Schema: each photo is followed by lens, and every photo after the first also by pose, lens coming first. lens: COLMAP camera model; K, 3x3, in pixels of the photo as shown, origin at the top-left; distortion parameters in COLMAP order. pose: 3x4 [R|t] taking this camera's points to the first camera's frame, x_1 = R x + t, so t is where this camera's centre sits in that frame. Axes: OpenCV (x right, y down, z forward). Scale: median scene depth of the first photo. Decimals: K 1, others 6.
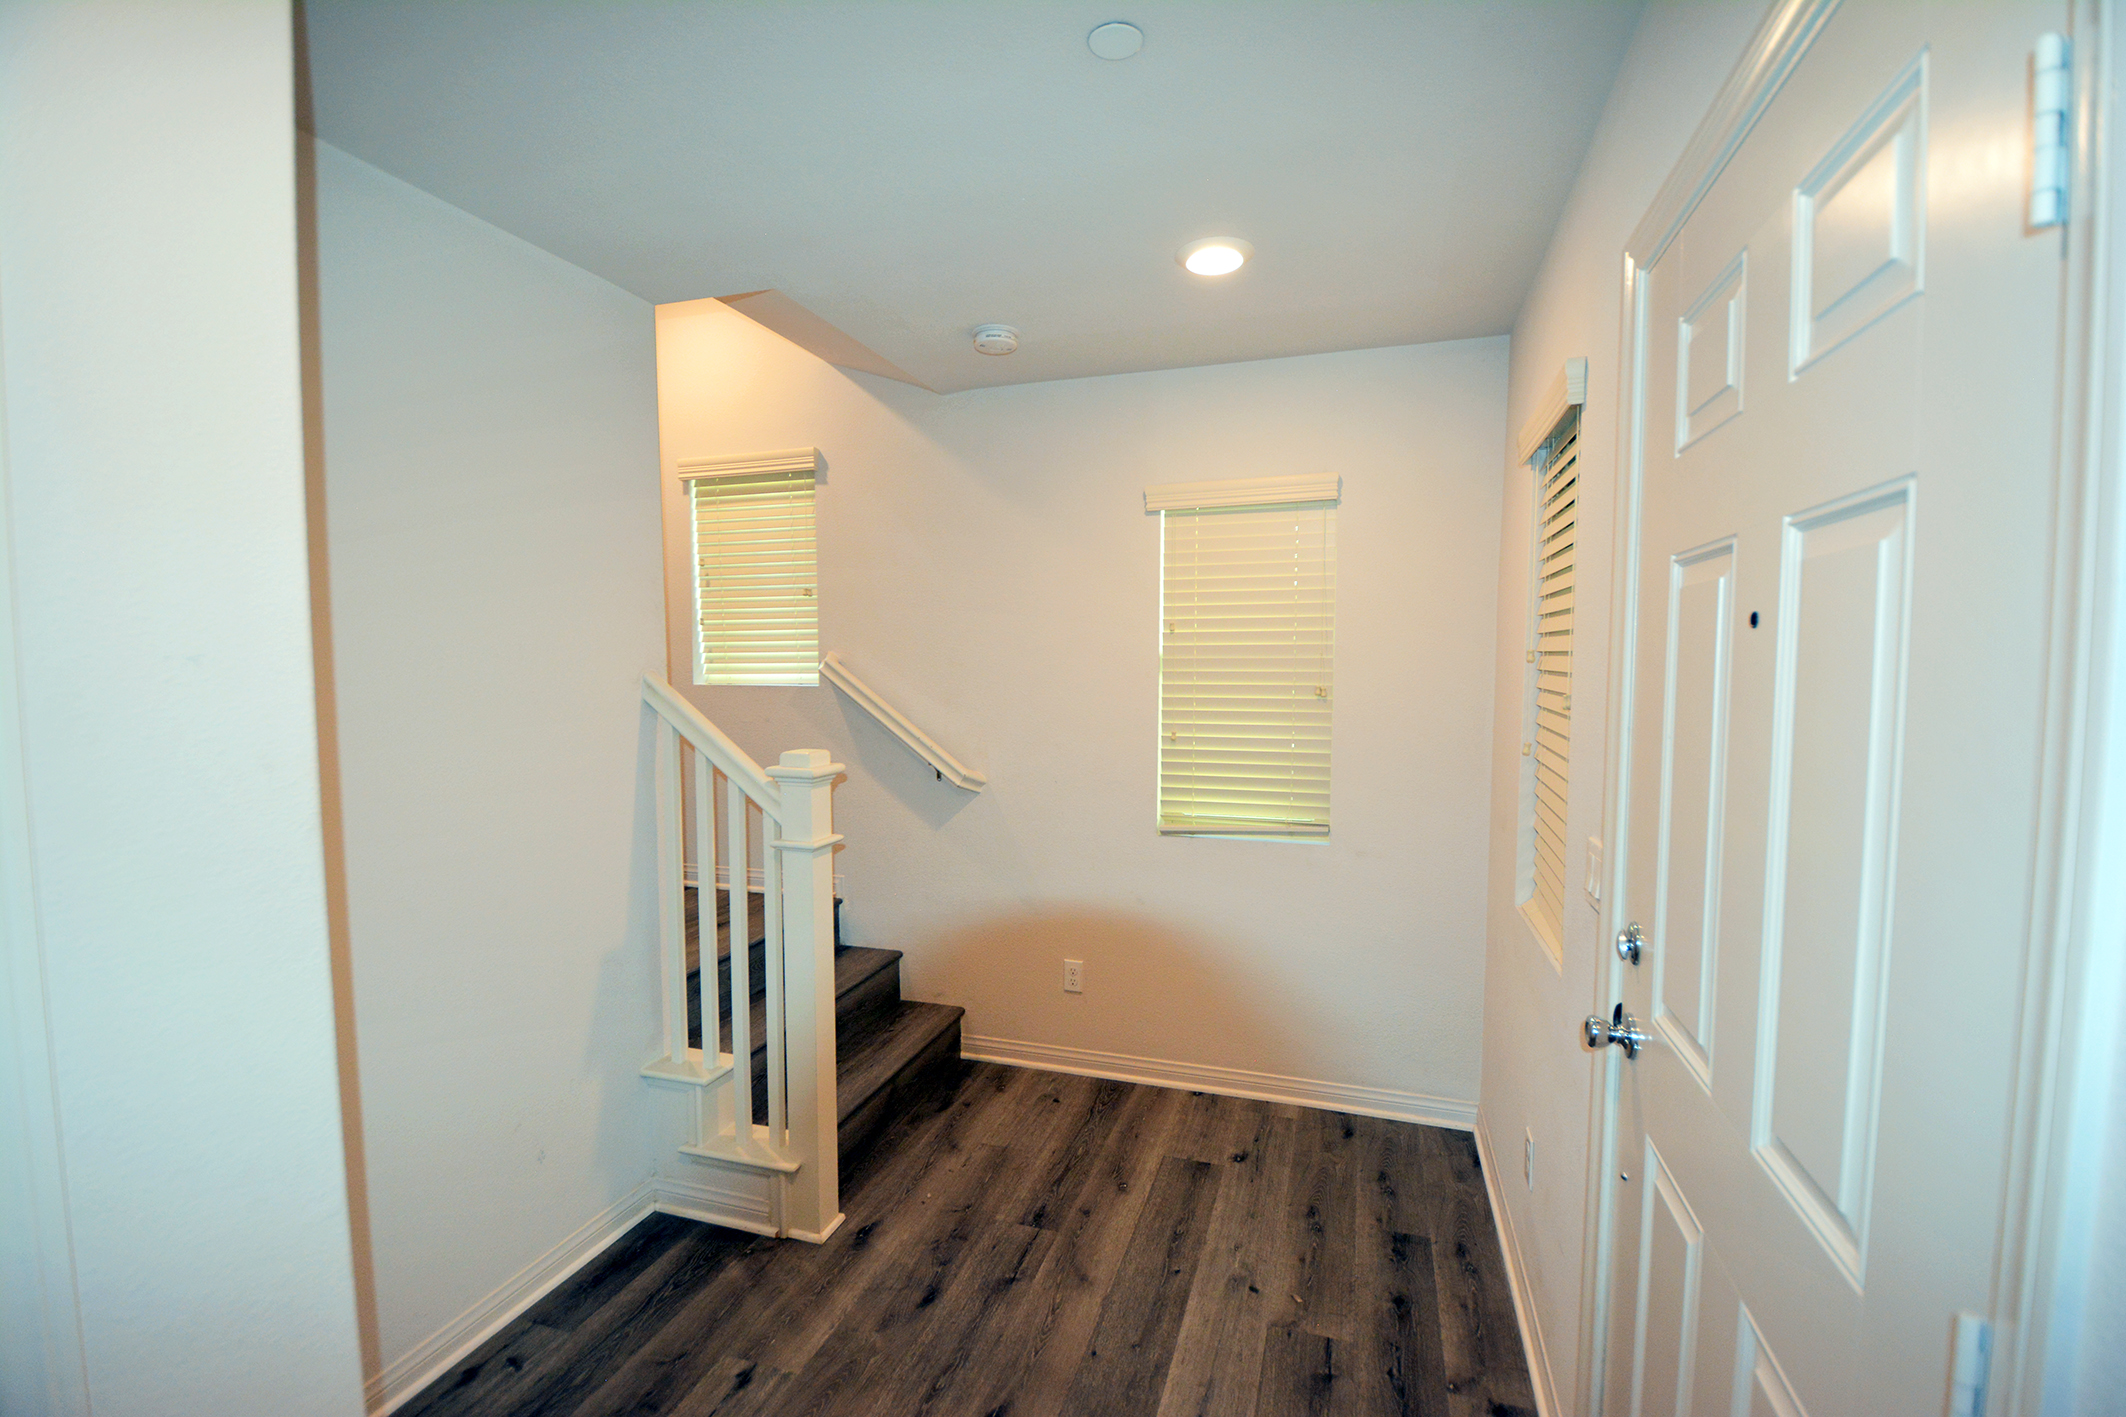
lens RADIAL K [[920.2, 0, 1066.0], [0, 920.2, 720.3], [0, 0, 1]] dist [0.023876, -0.028497]
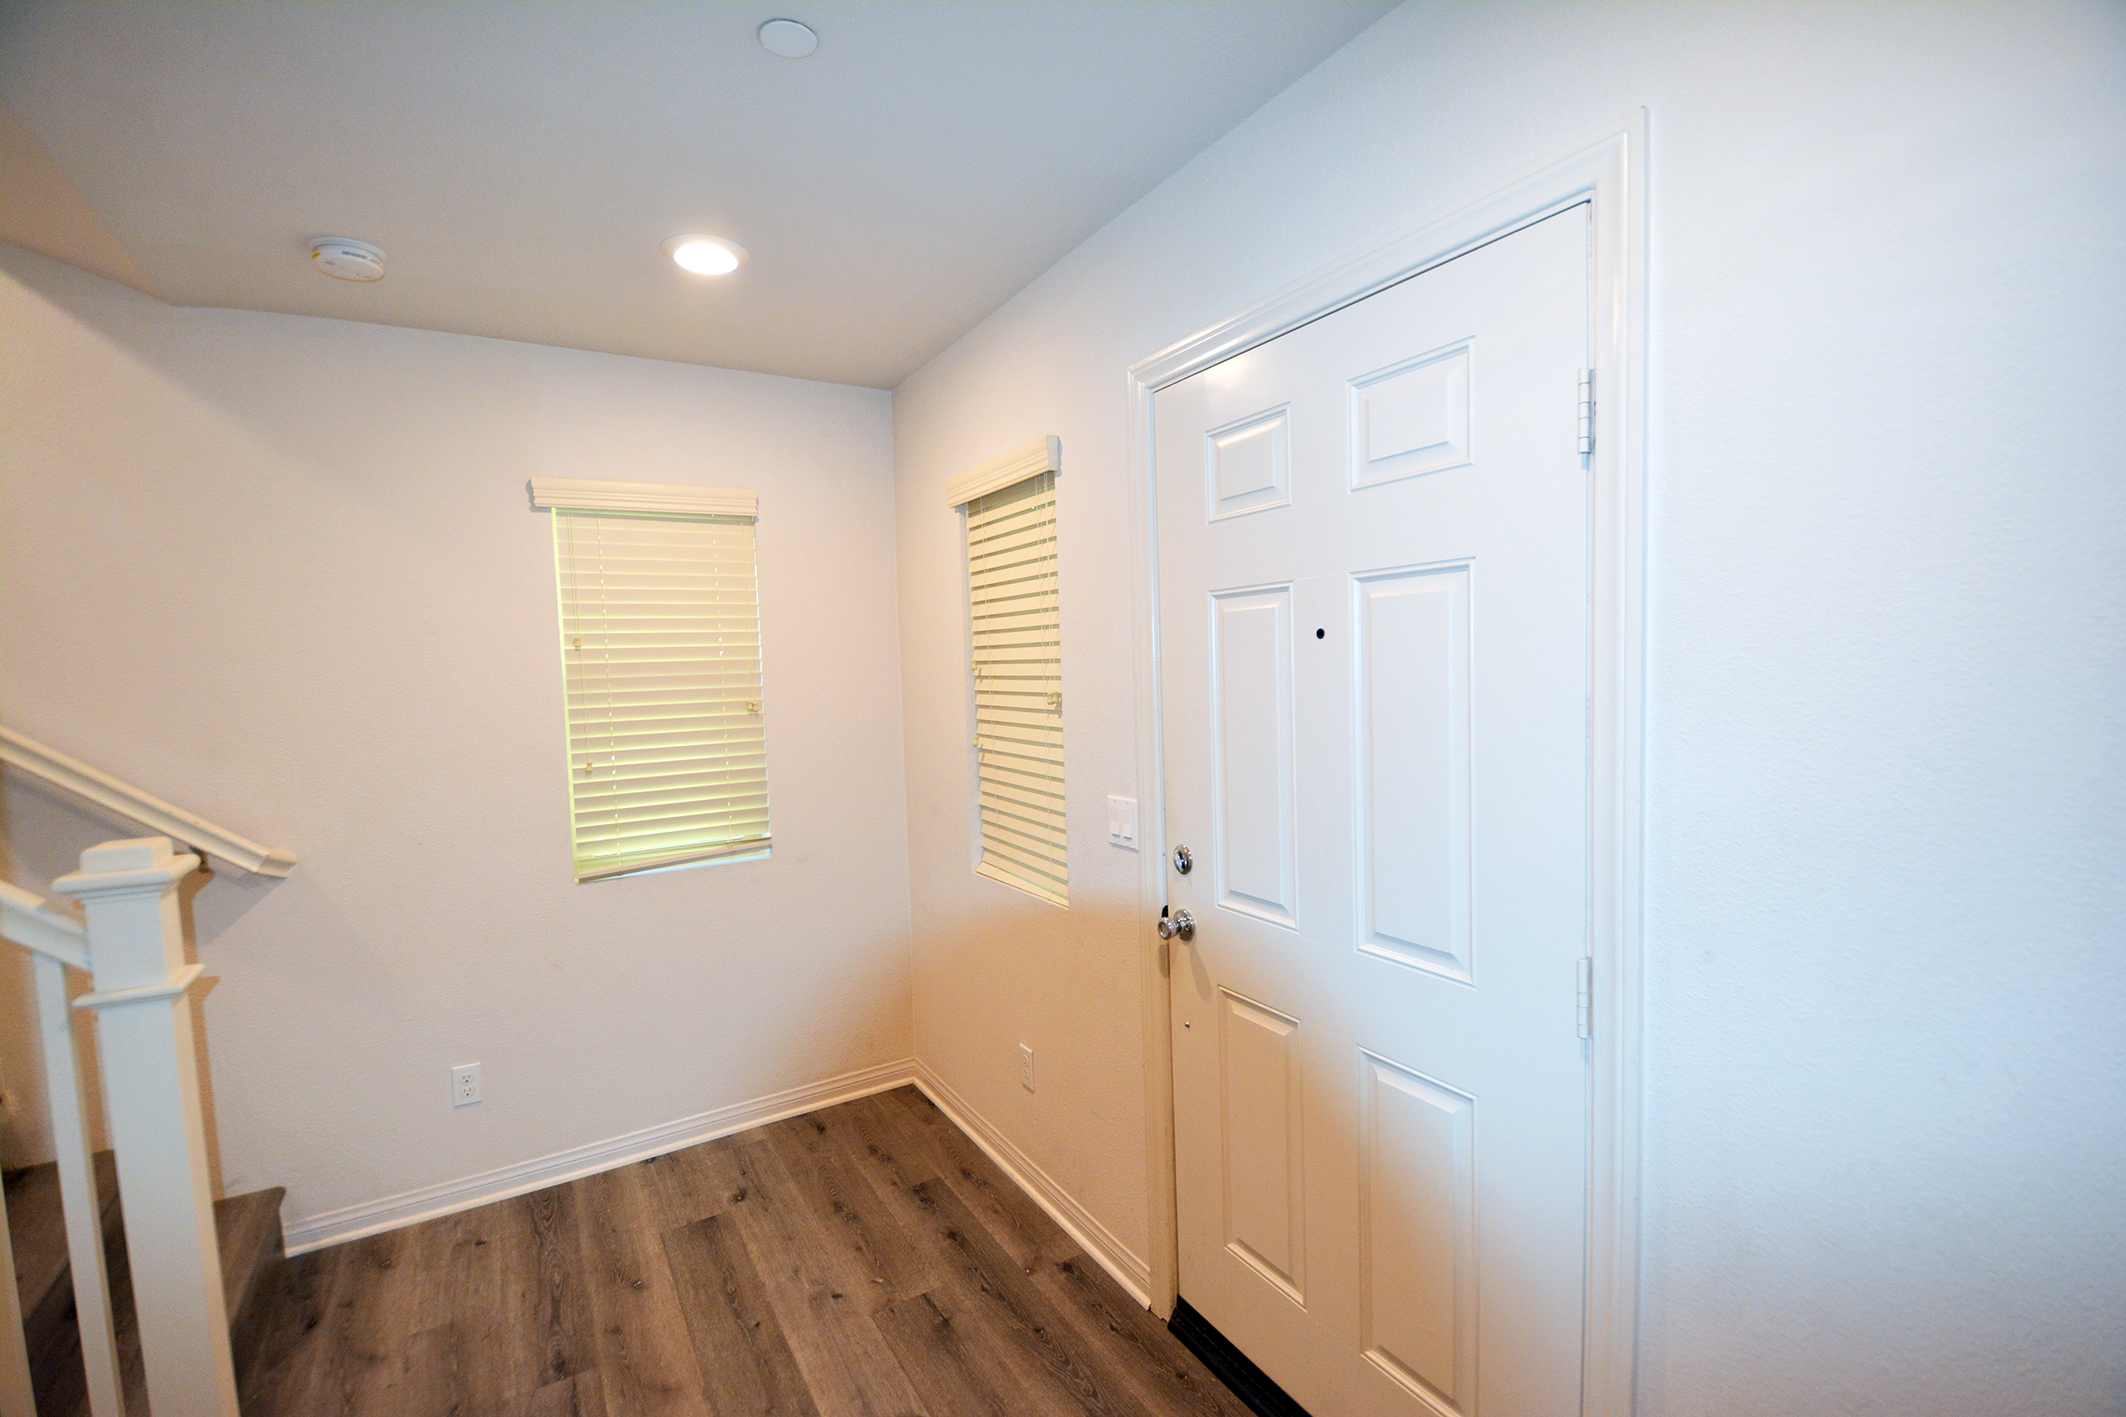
lens RADIAL K [[920.2, 0, 1066.0], [0, 920.2, 720.3], [0, 0, 1]] dist [0.023876, -0.028497]
pose [[0.652446, -0.068925, 0.754695, -0.285817], [0.082813, 0.996376, 0.019405, -0.008215], [-0.753297, 0.049838, 0.655789, 0.095404]]
